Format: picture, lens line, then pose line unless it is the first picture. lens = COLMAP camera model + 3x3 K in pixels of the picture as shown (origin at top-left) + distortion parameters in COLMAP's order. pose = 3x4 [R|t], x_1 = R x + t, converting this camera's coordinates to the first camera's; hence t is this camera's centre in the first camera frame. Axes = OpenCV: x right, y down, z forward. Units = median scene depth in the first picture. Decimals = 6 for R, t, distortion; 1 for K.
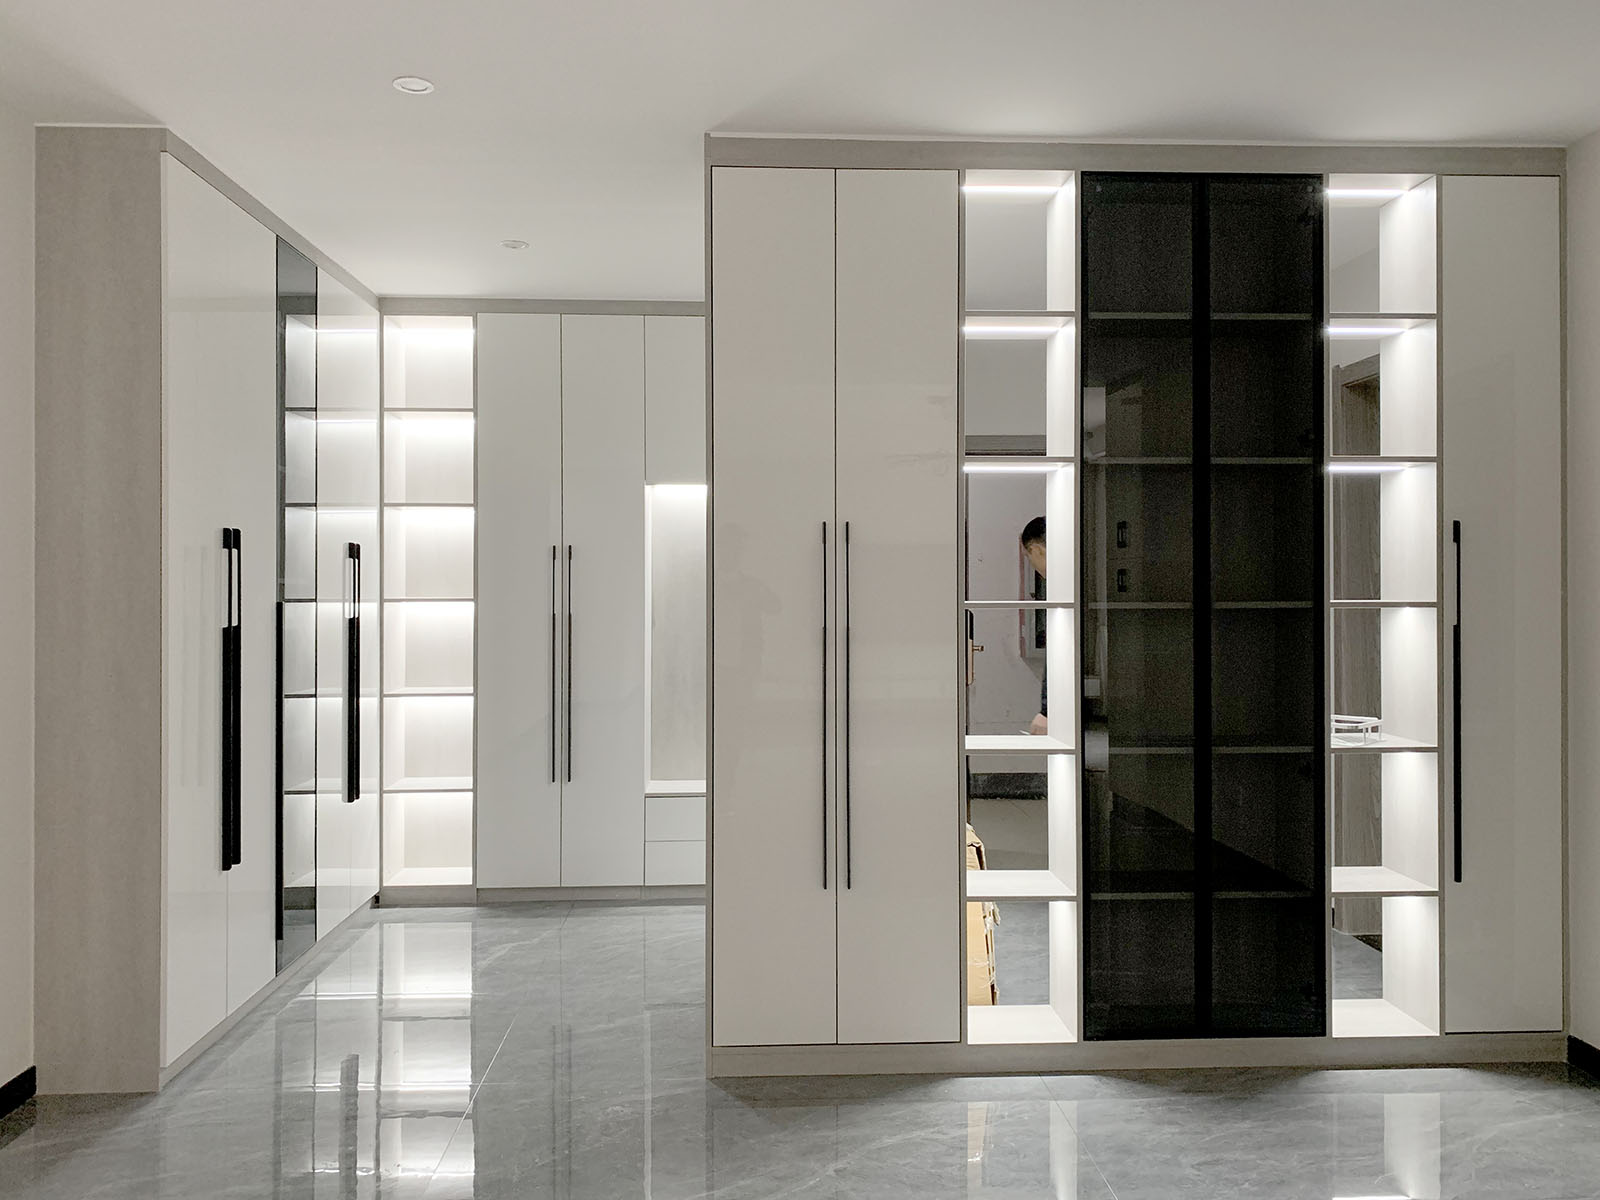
lens RADIAL K [[1265.3, 0, 800.5], [0, 1265.3, 578.6], [0, 0, 1]] dist [-0.003681, 0.003257]
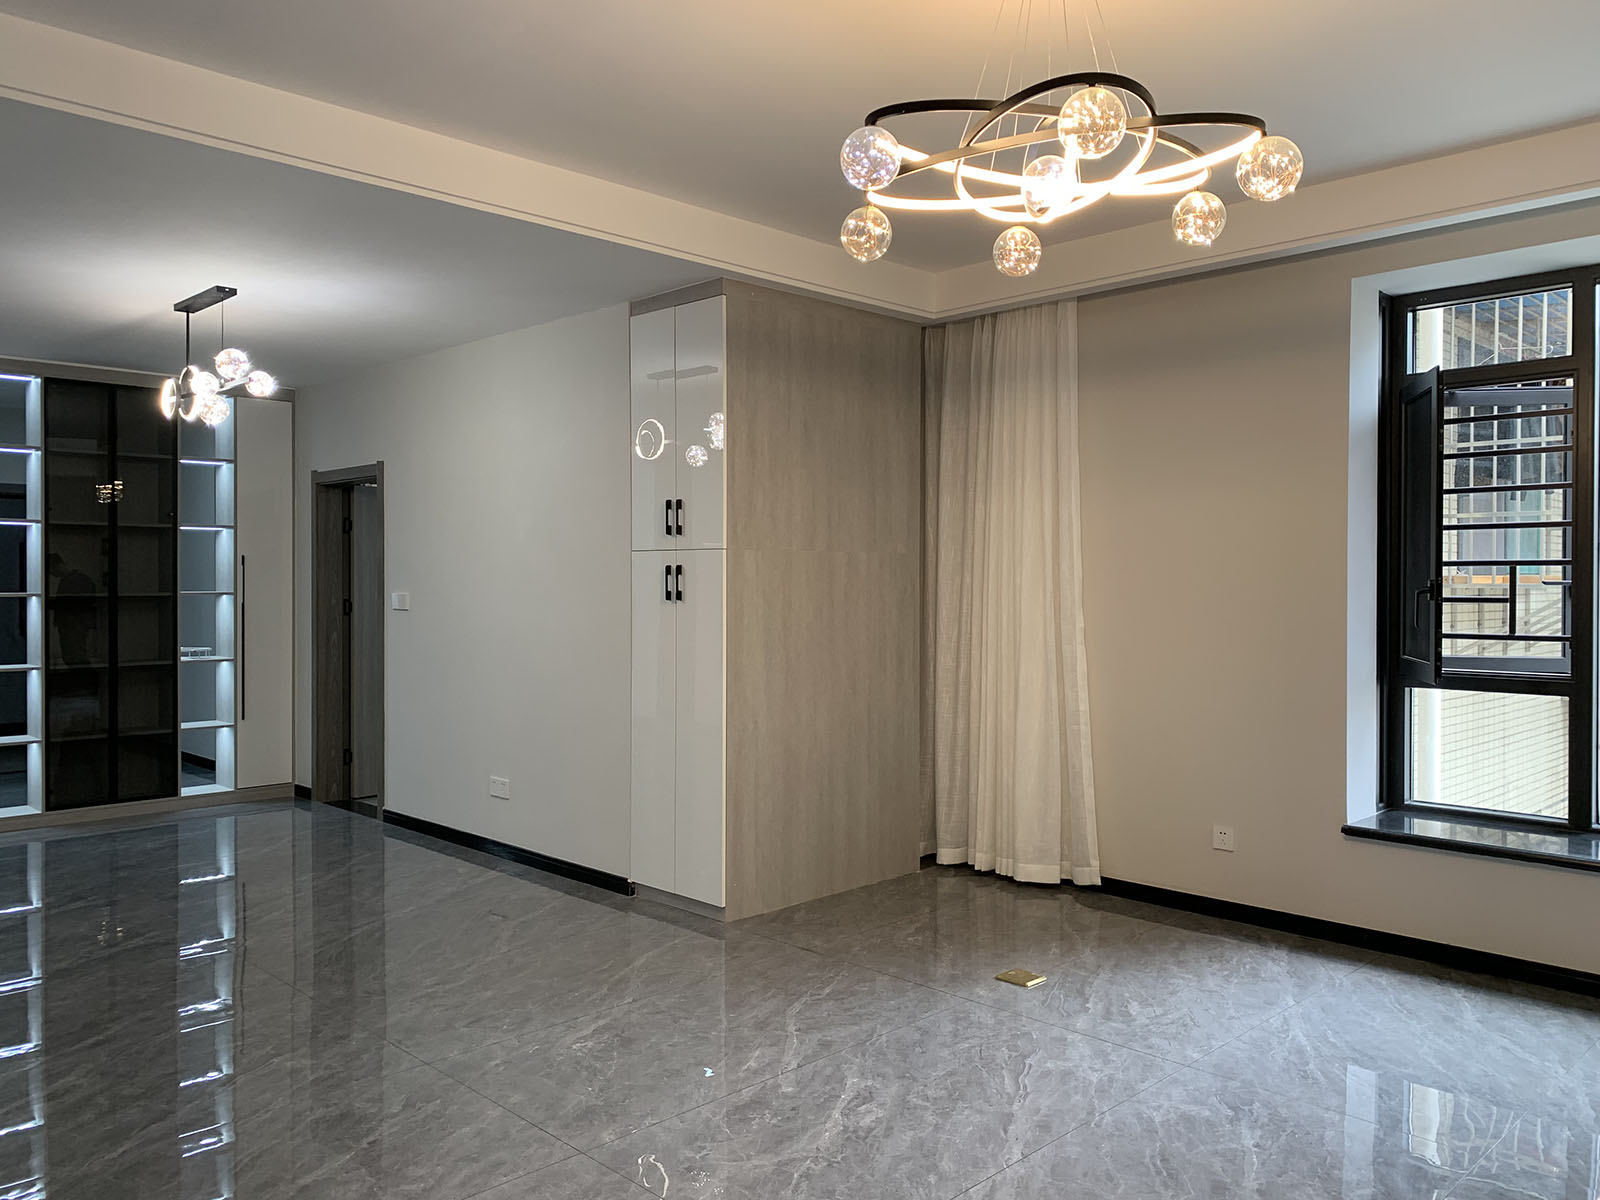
lens RADIAL K [[1243.7, 0, 805.6], [0, 1243.7, 592.9], [0, 0, 1]] dist [0.003885, -0.005392]
pose [[0.732782, -0.005375, 0.680442, -0.216618], [-0.005847, 0.999882, 0.014195, -0.015651], [-0.680438, -0.014380, 0.732664, -1.156767]]
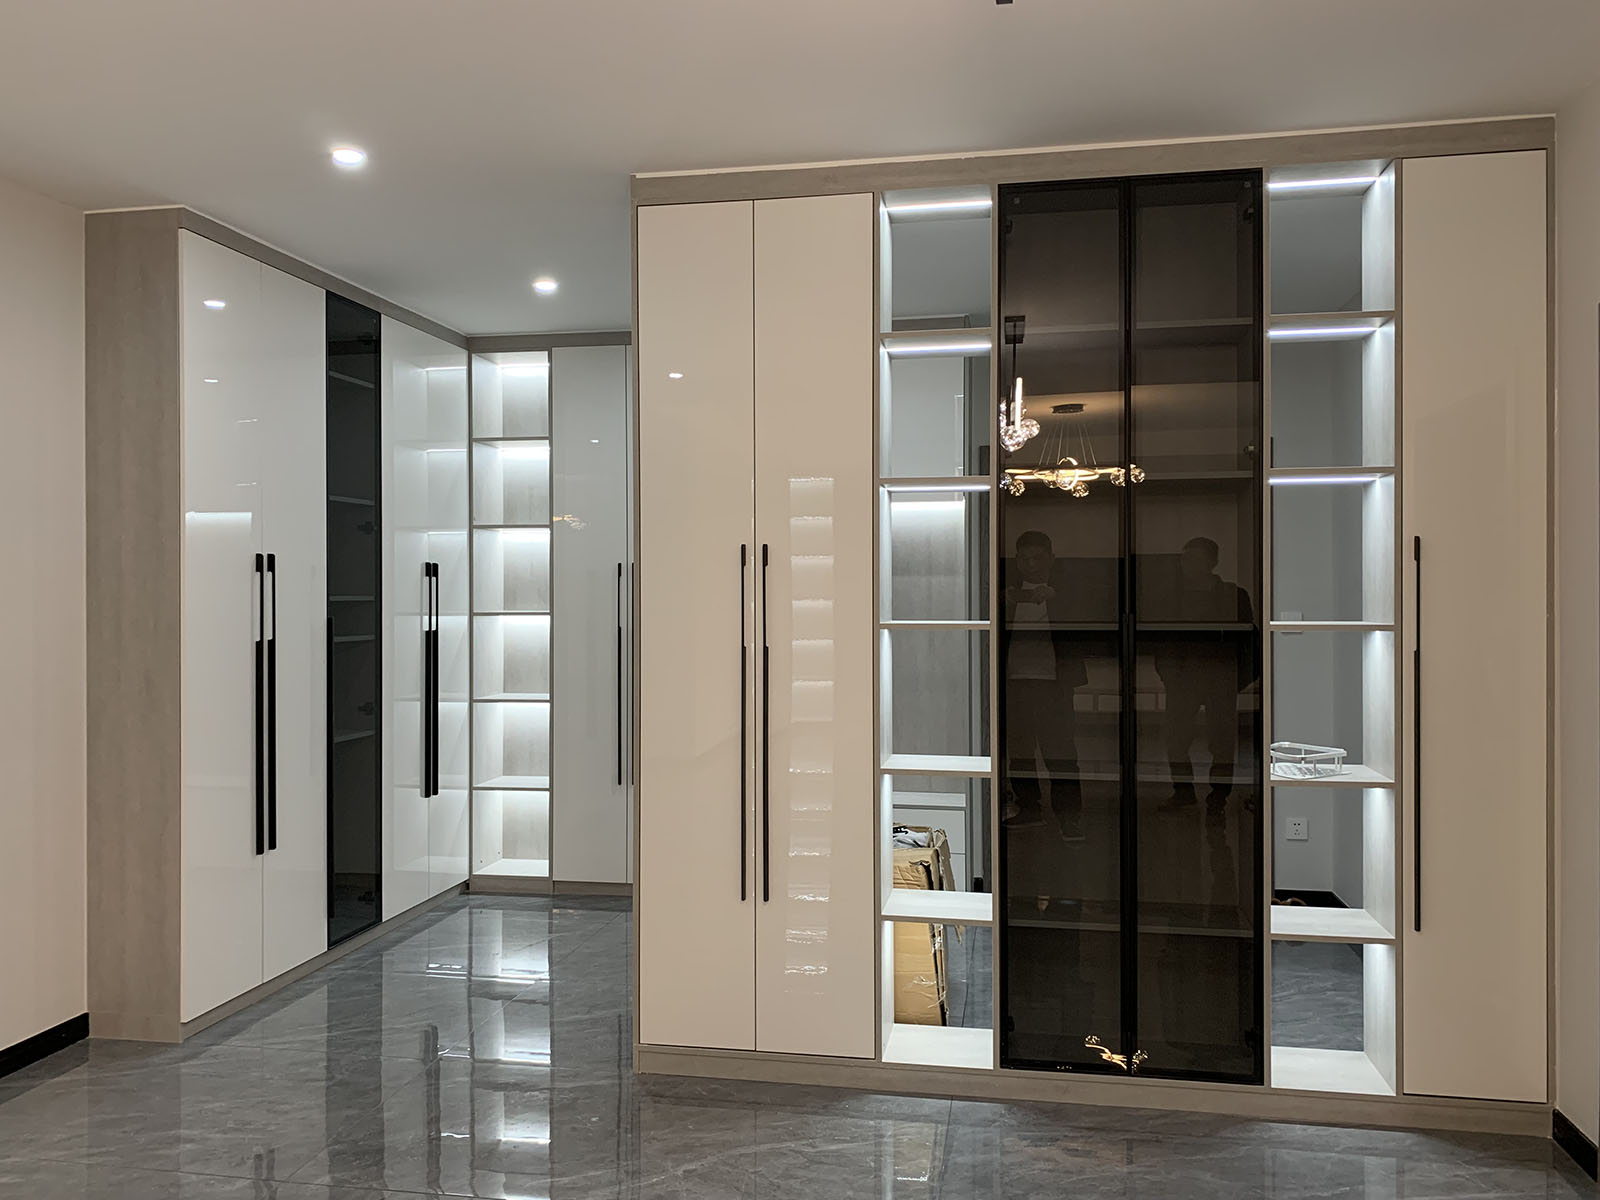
lens RADIAL K [[1243.7, 0, 805.6], [0, 1243.7, 592.9], [0, 0, 1]] dist [0.003885, -0.005392]
pose [[0.974098, -0.000410, -0.226127, 0.271418], [0.002101, 0.999972, 0.007239, -0.011532], [0.226118, -0.007526, 0.974071, 0.021408]]
